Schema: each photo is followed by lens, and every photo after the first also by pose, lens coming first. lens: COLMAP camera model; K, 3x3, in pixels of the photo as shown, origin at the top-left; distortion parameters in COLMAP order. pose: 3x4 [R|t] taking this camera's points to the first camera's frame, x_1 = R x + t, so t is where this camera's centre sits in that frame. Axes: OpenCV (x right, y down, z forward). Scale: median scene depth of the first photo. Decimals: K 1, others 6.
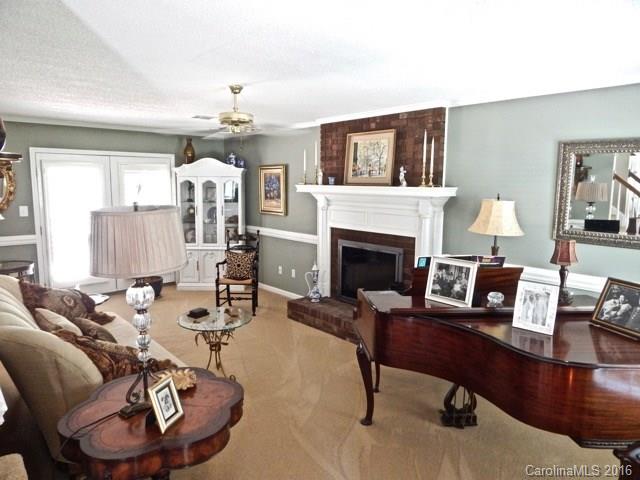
lens RADIAL K [[420.3, 0, 321.9], [0, 420.3, 239.3], [0, 0, 1]] dist [0.006447, -0.005957]
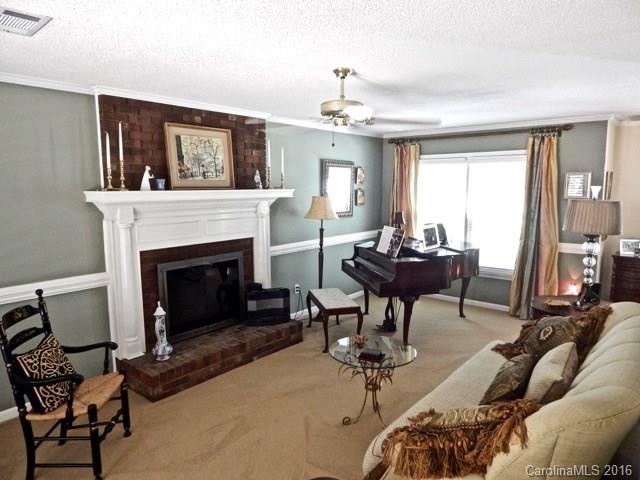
lens RADIAL K [[420.3, 0, 321.9], [0, 420.3, 239.8], [0, 0, 1]] dist [0.006447, -0.005957]
pose [[-0.130719, -0.136138, 0.982028, -0.766649], [0.134369, 0.978955, 0.153598, -0.125250], [-0.982272, 0.152032, -0.109675, 0.863438]]
